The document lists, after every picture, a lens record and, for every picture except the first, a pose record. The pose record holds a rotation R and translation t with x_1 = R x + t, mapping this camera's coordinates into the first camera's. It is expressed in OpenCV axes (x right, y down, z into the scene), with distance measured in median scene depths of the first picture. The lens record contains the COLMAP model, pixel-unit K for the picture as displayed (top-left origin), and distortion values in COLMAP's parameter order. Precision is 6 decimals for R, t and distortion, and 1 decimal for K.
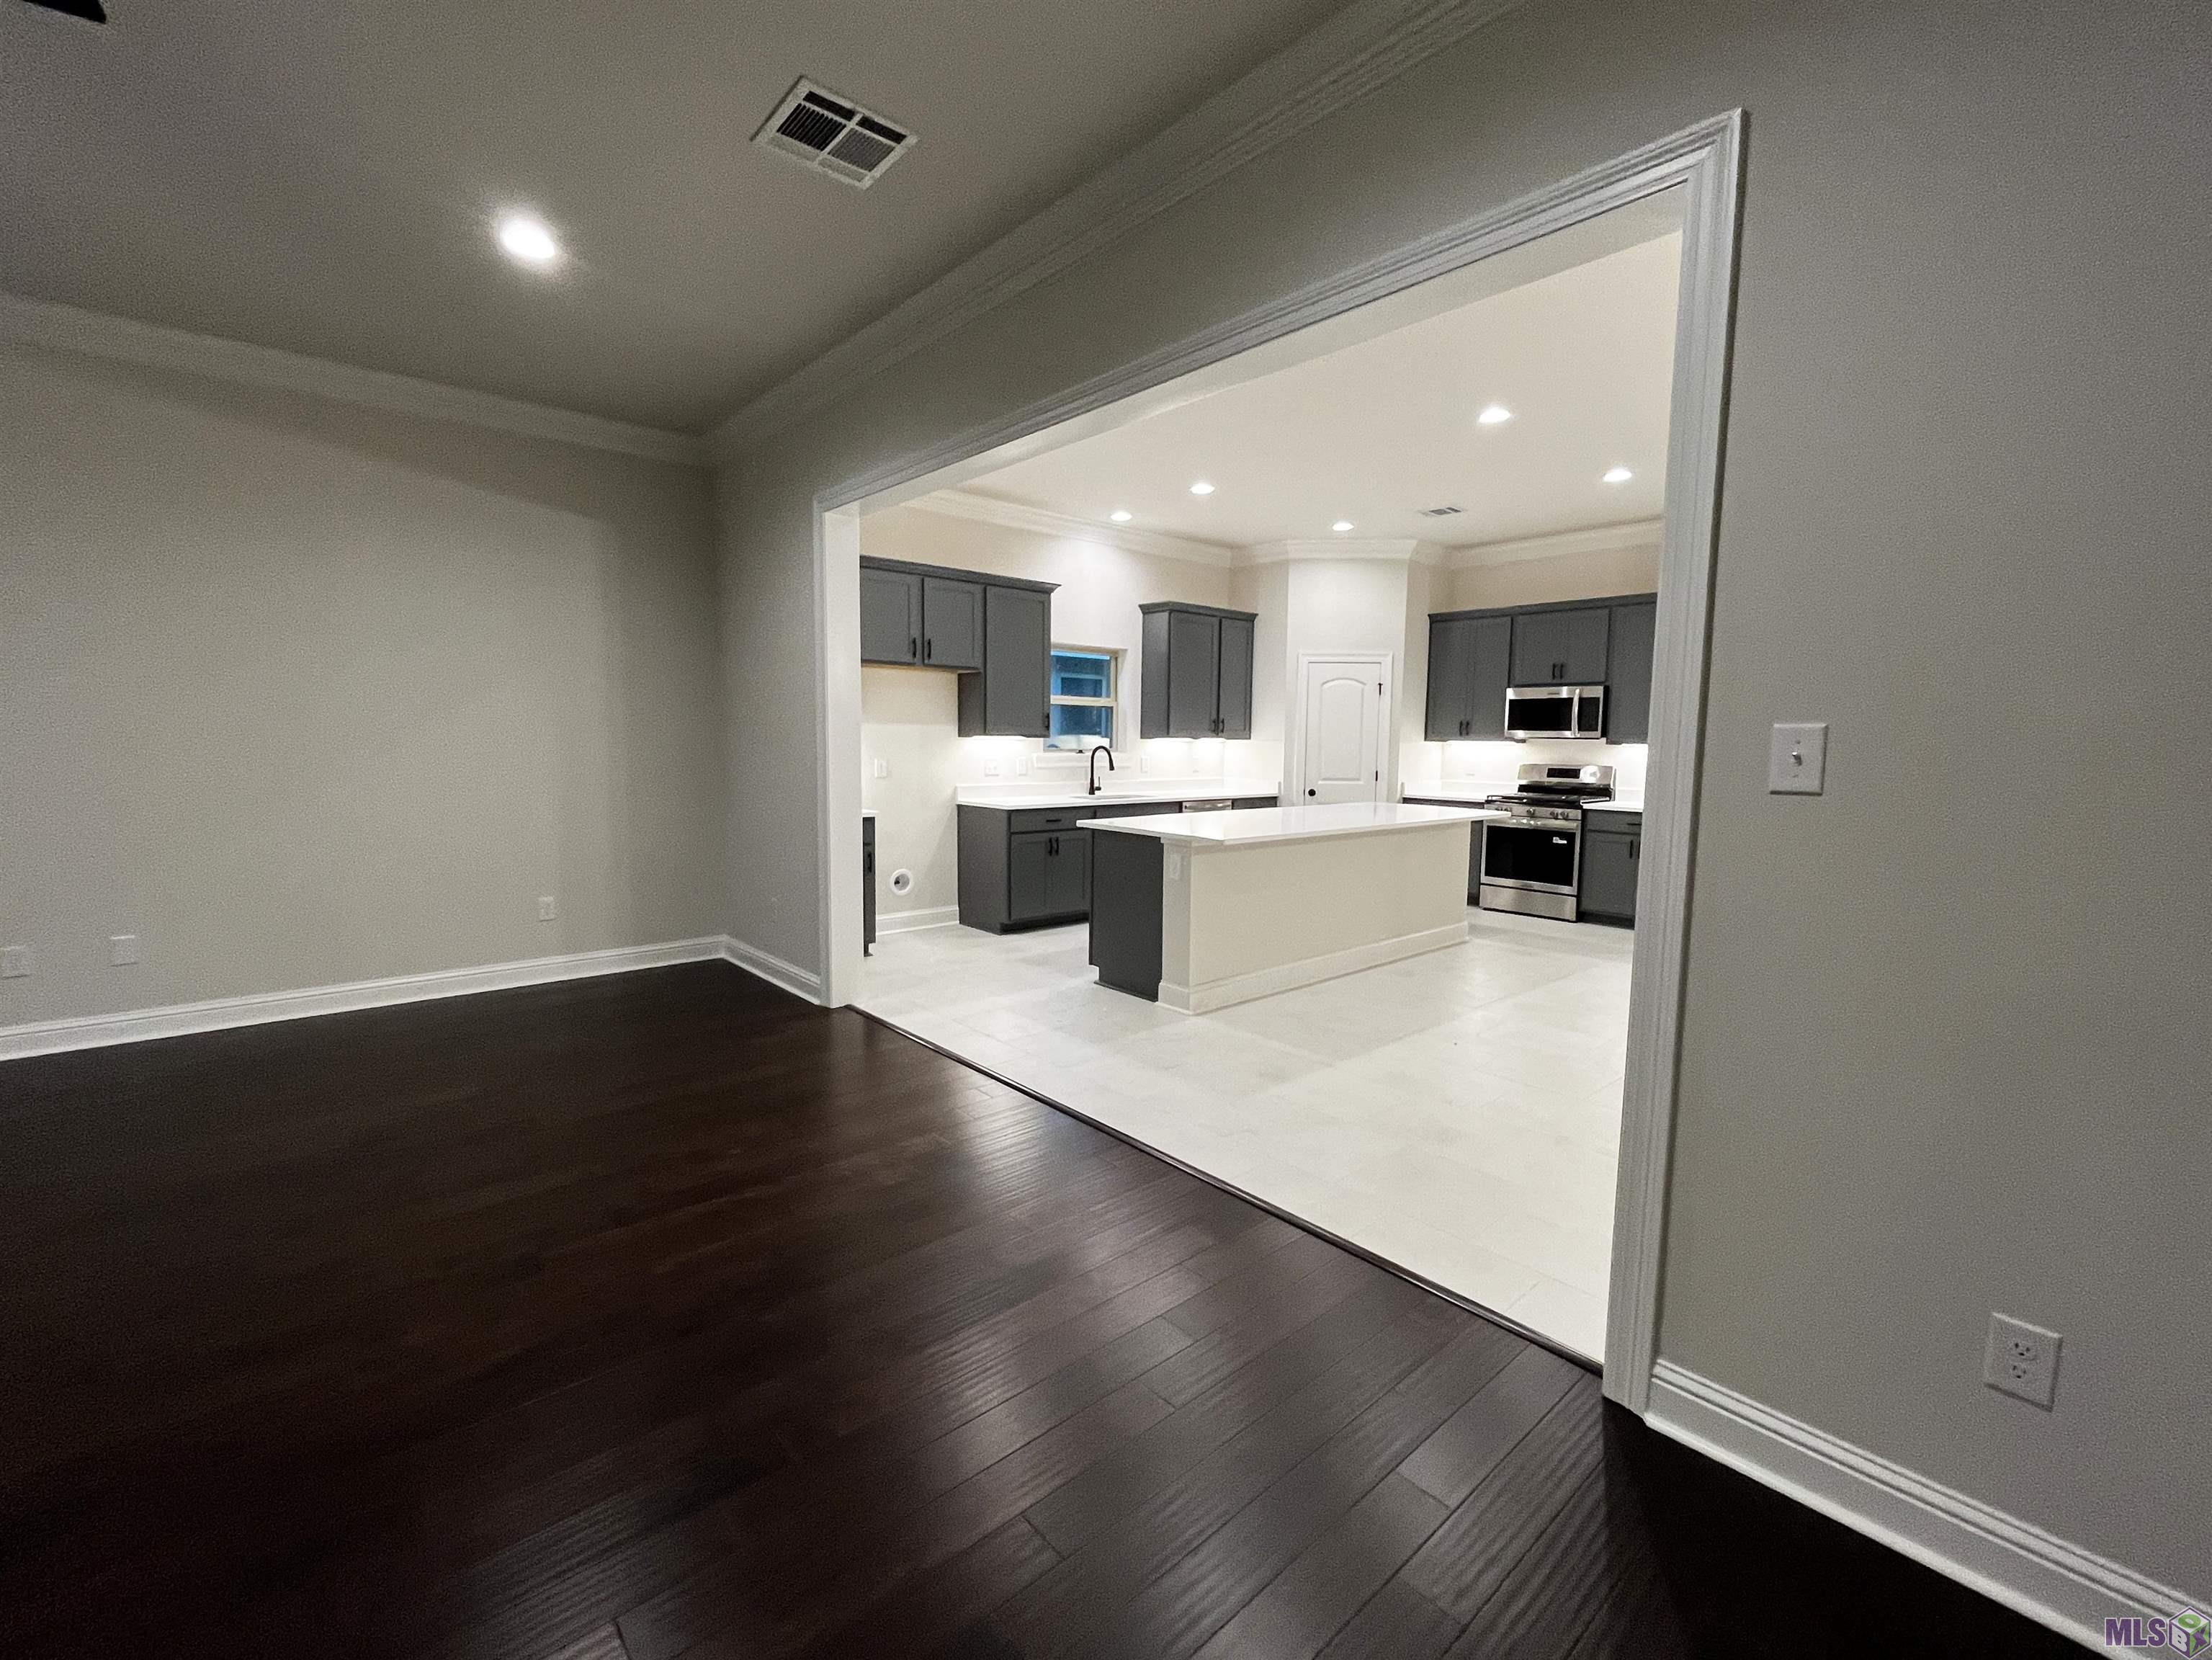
lens RADIAL K [[893.8, 0, 1139.7], [0, 893.8, 825.6], [0, 0, 1]] dist [-0.006720, -0.000134]
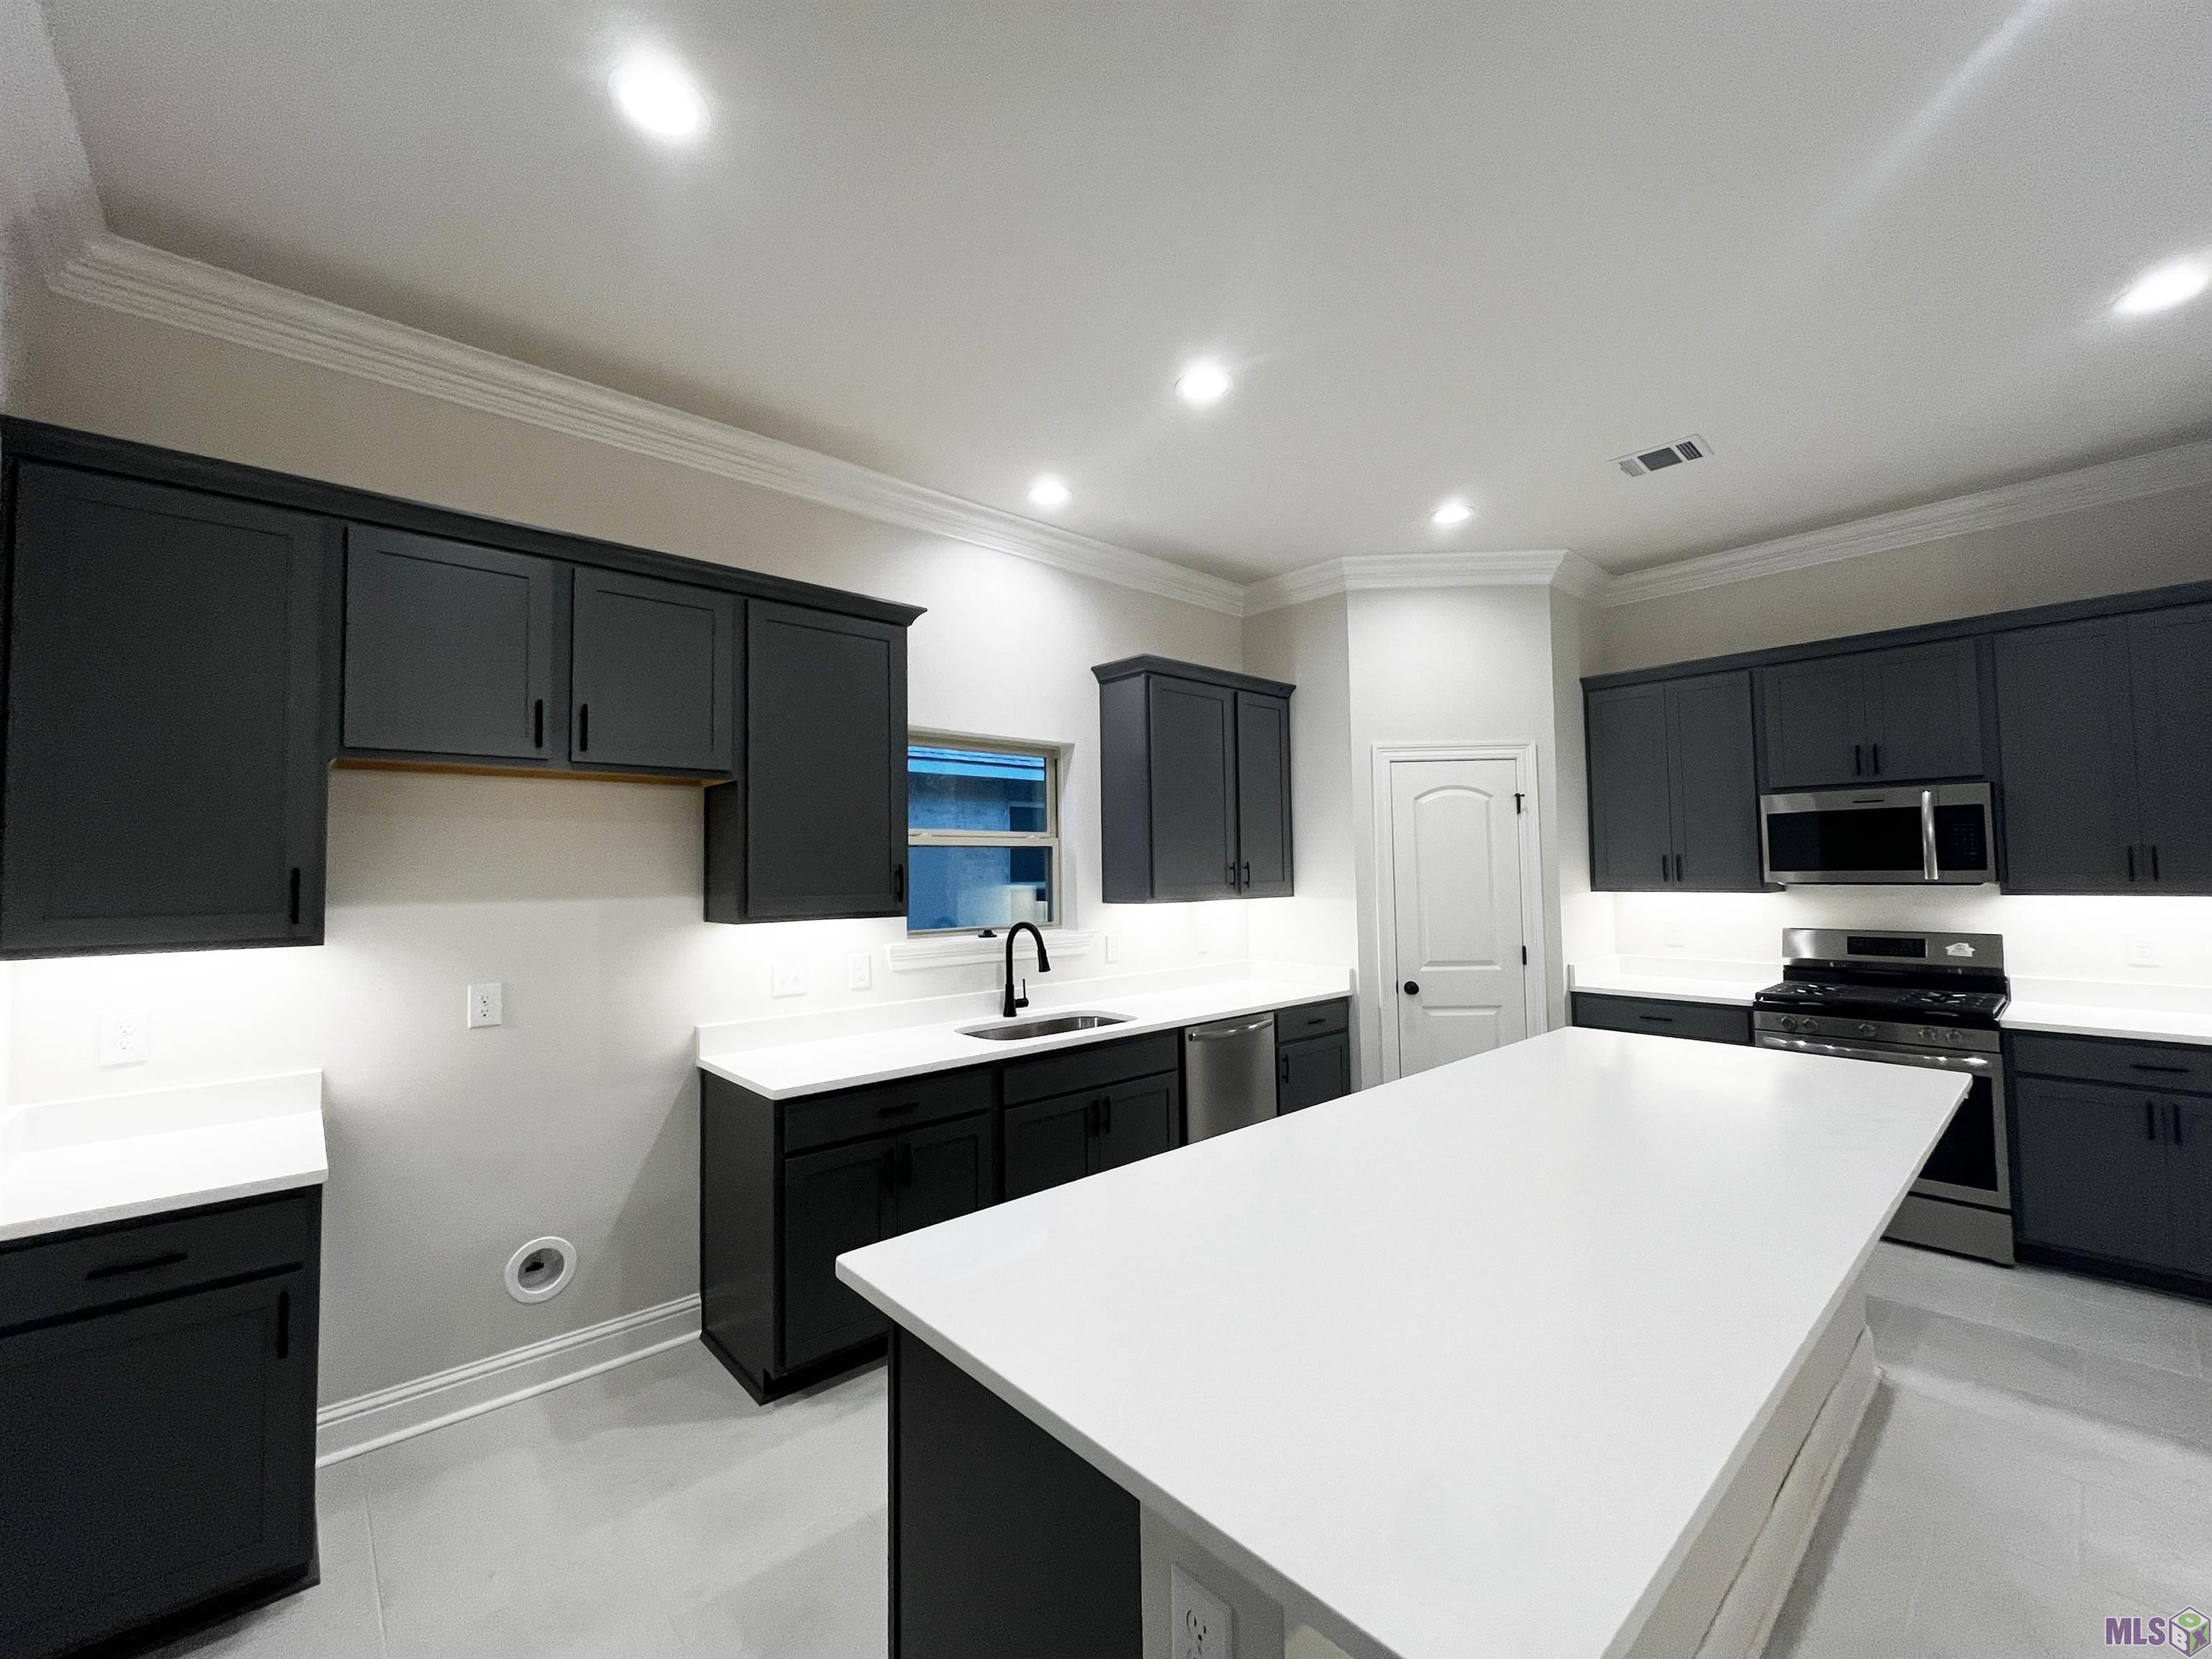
lens RADIAL K [[893.7, 0, 1134.9], [0, 893.7, 822.4], [0, 0, 1]] dist [-0.006720, -0.000134]
pose [[0.999571, -0.026666, 0.012130, 0.016716], [0.028207, 0.987867, -0.152719, -0.064375], [-0.007910, 0.152996, 0.988195, 0.466571]]
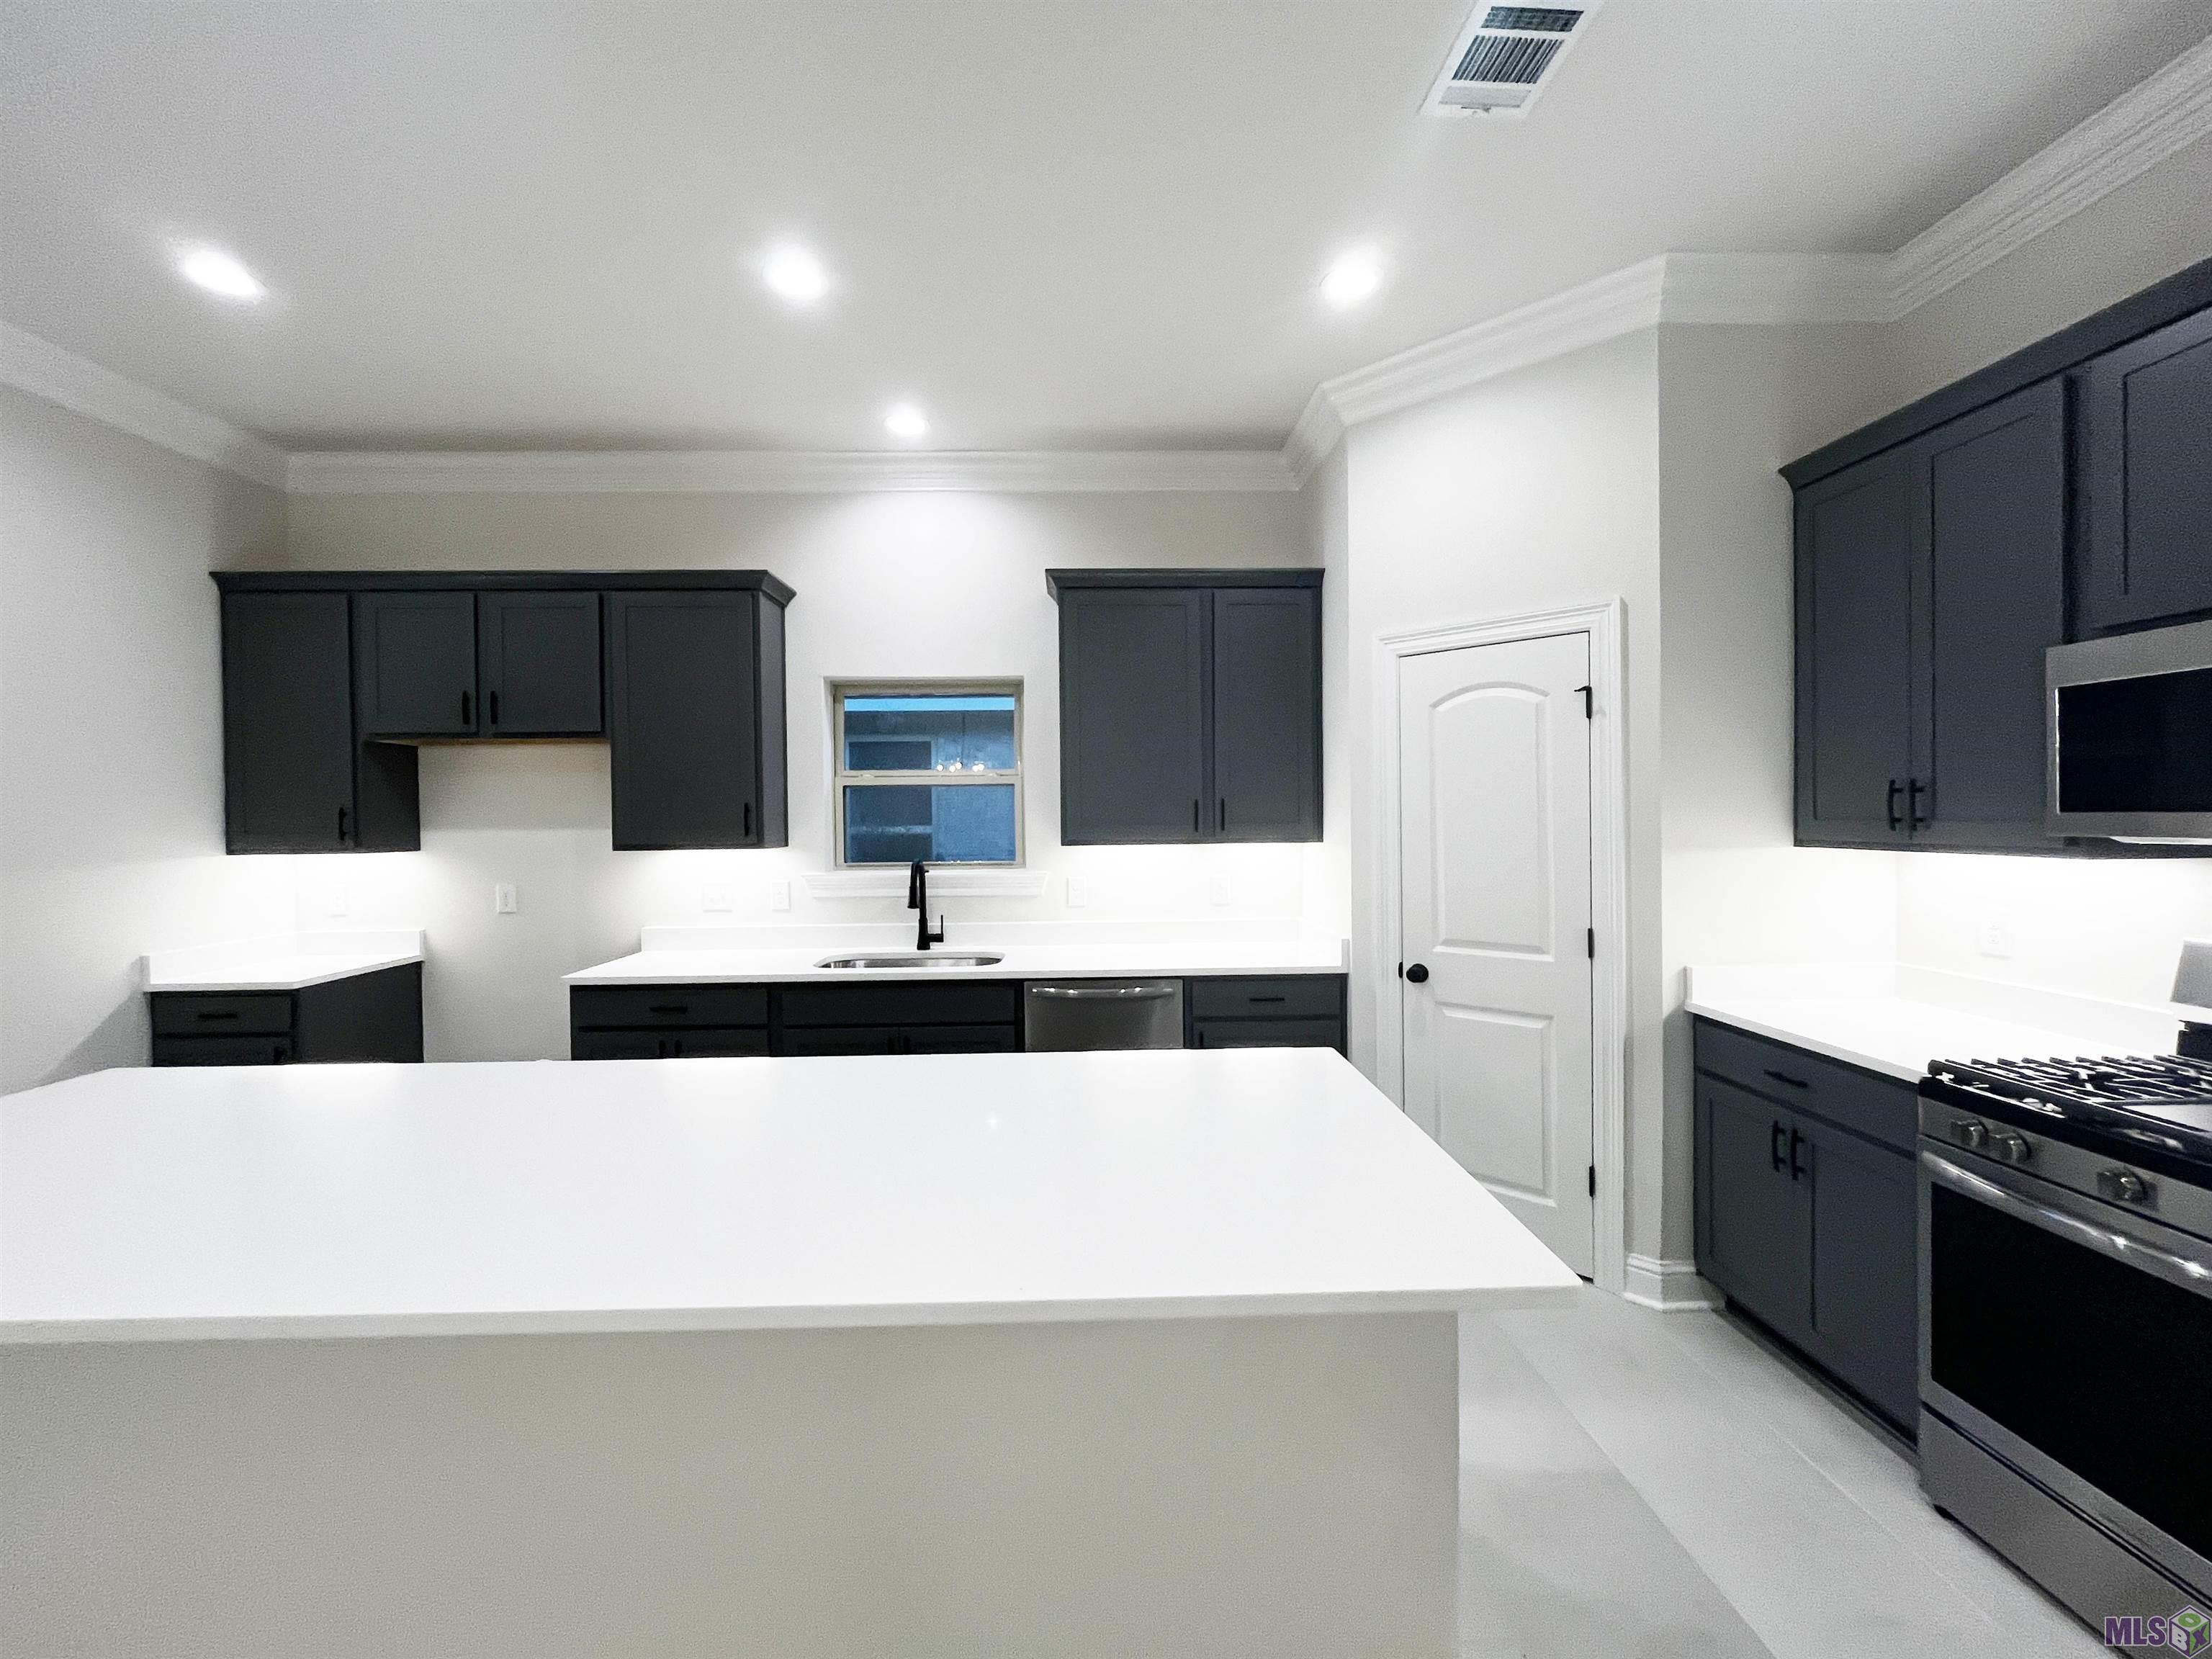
lens RADIAL K [[893.7, 0, 1125.8], [0, 893.7, 825.5], [0, 0, 1]] dist [-0.006720, -0.000134]
pose [[0.770499, -0.015987, -0.637241, 0.376581], [-0.046271, 0.995646, -0.080925, -0.070643], [0.635760, 0.091838, 0.766404, 0.653403]]
